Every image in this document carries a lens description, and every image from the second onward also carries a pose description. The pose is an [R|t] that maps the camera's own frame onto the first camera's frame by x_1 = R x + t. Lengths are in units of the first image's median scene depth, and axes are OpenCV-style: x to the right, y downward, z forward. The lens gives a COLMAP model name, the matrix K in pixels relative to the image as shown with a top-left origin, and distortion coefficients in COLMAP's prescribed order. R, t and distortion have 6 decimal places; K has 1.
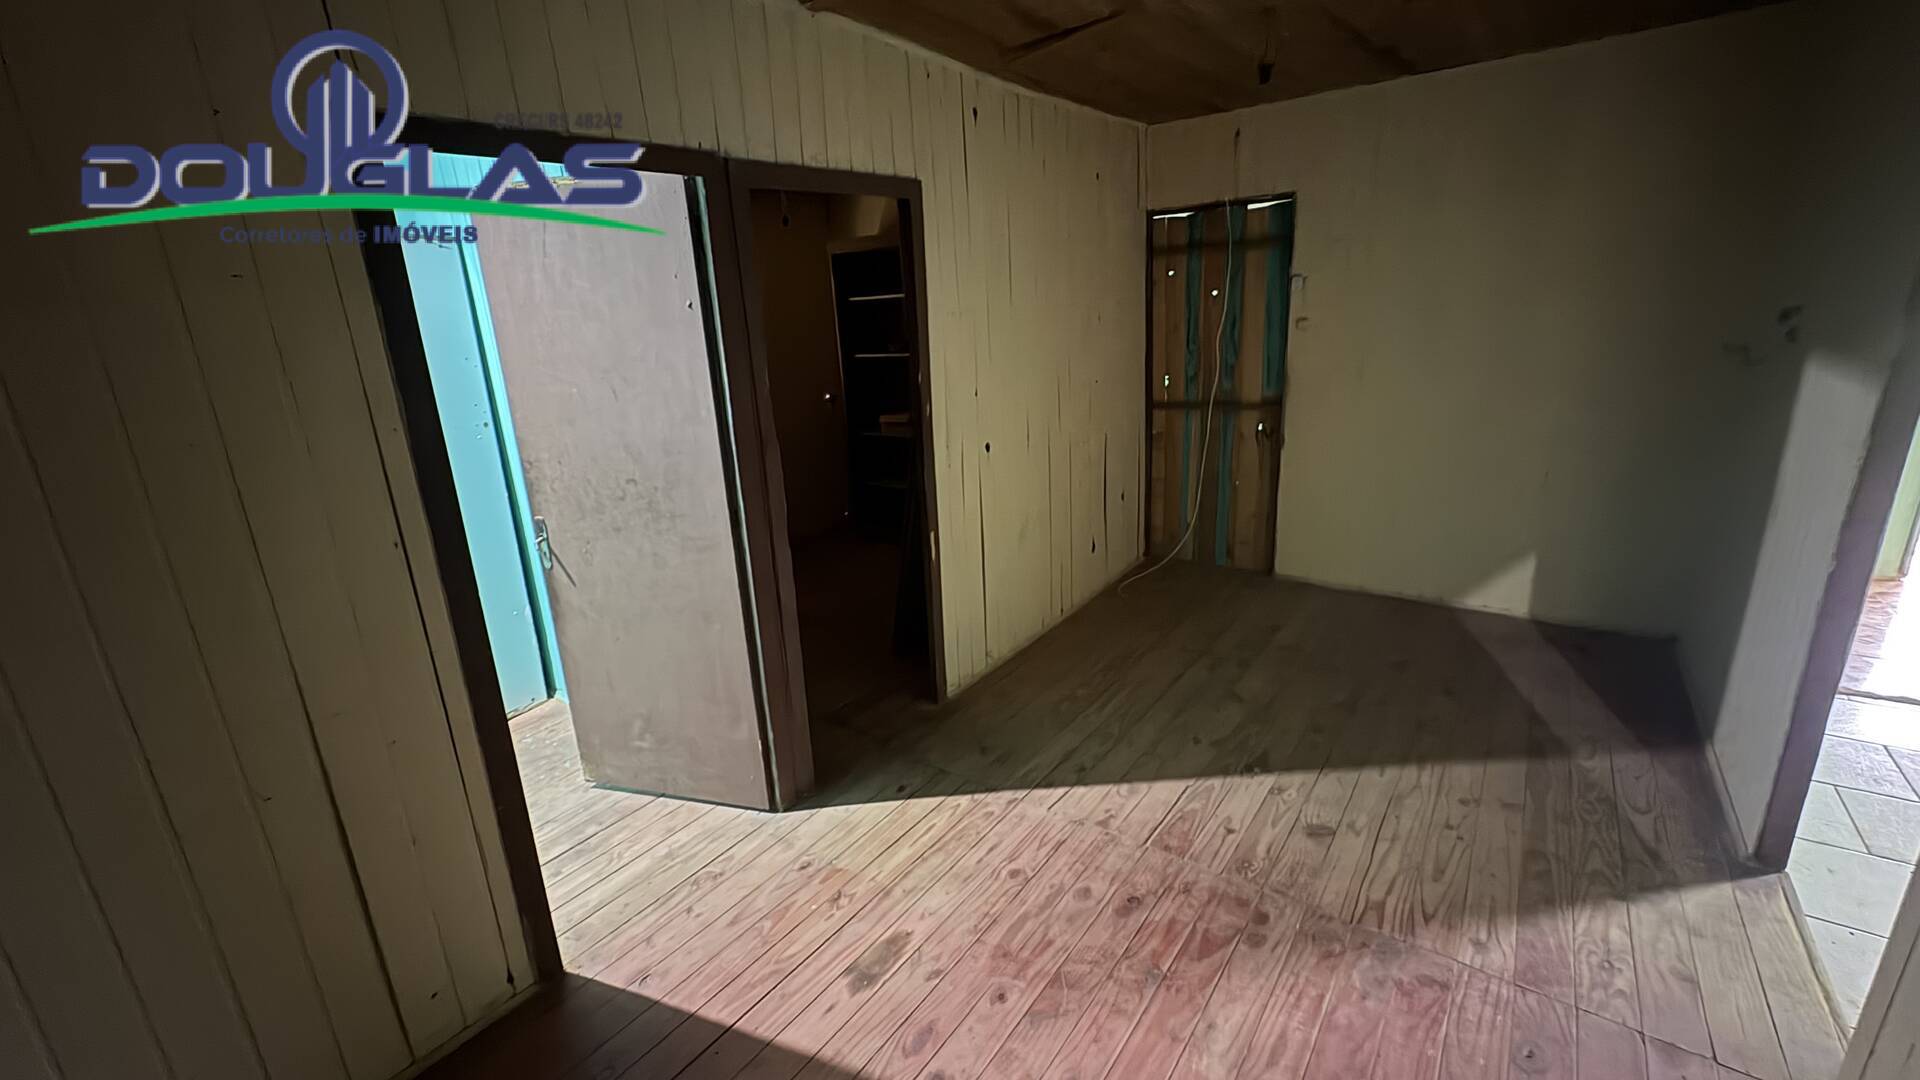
lens RADIAL K [[770.4, 0, 958.3], [0, 770.4, 537.7], [0, 0, 1]] dist [0.002650, -0.000051]
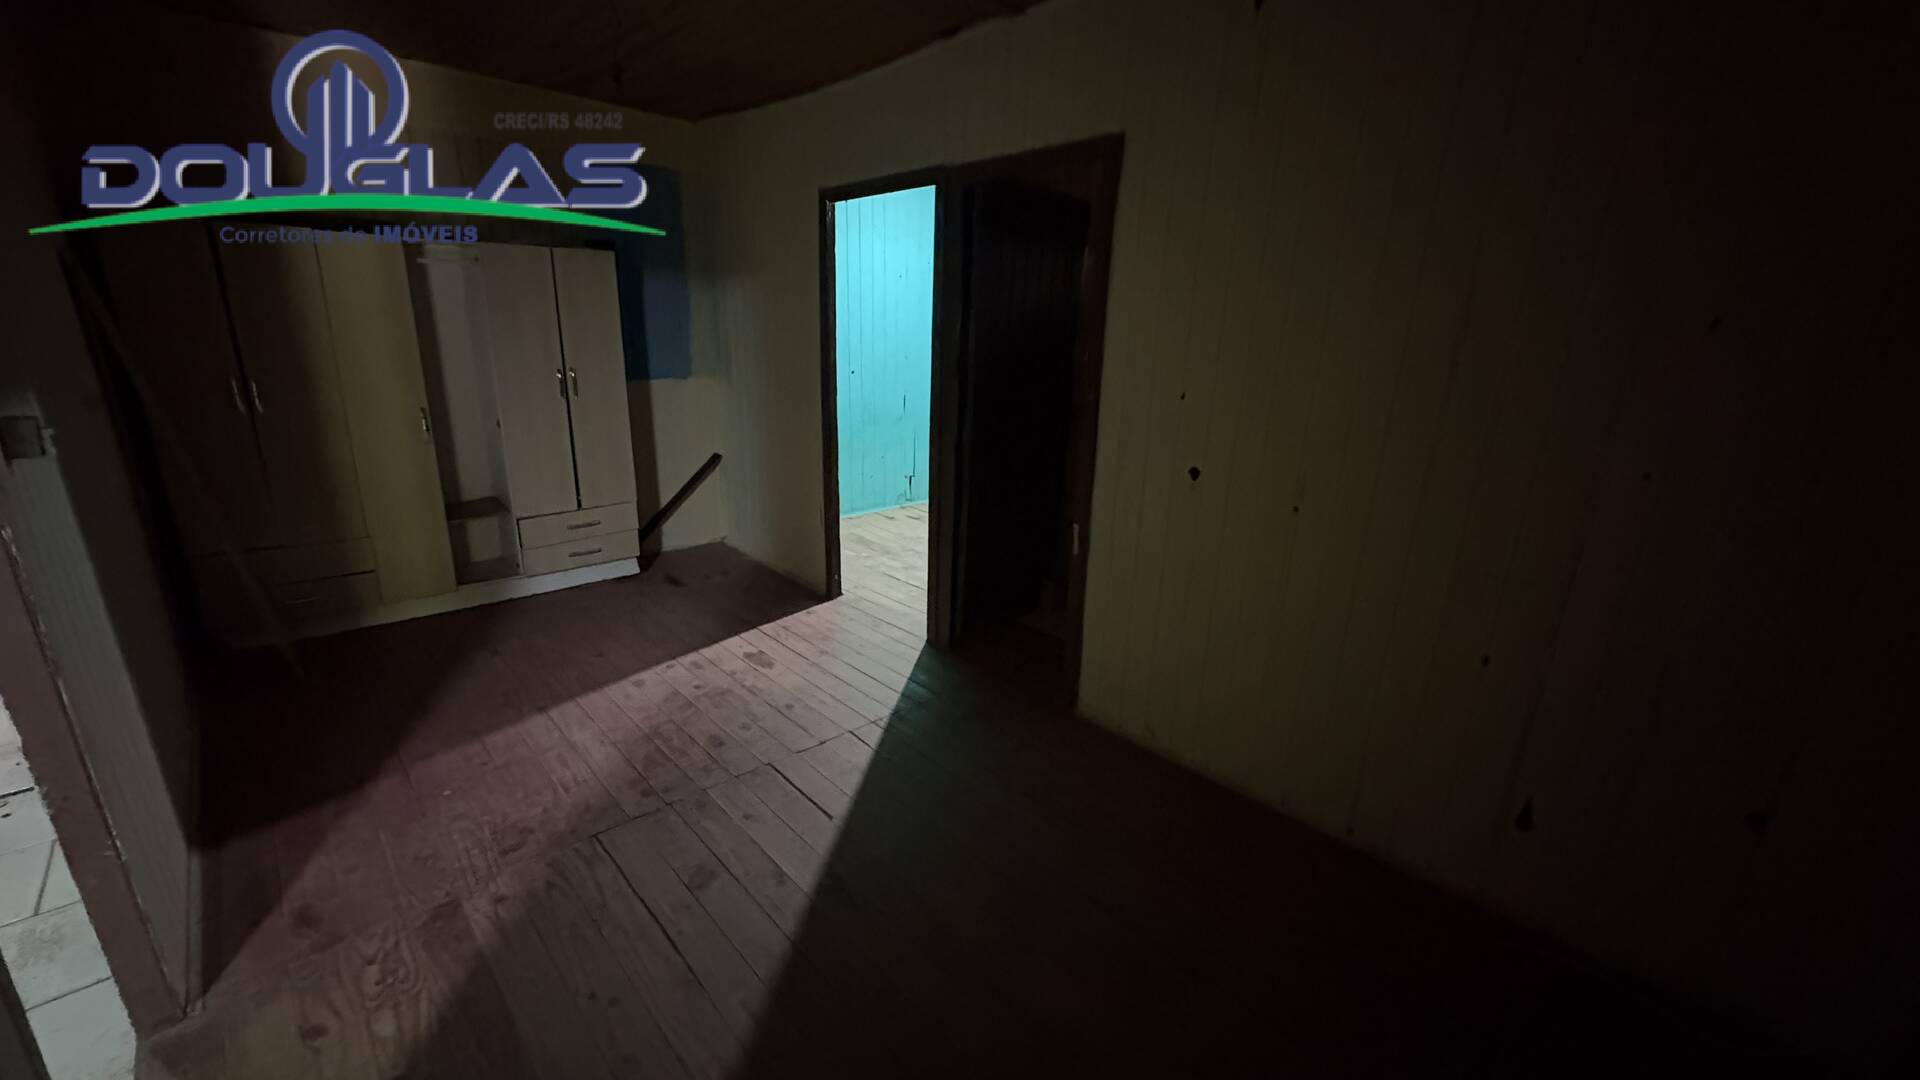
lens RADIAL K [[770.4, 0, 957.8], [0, 770.4, 541.7], [0, 0, 1]] dist [0.002650, -0.000051]
pose [[-0.178364, 0.333470, -0.925734, 1.323161], [-0.292471, 0.880332, 0.373466, -0.454327], [0.939493, 0.337363, -0.059489, 1.432247]]
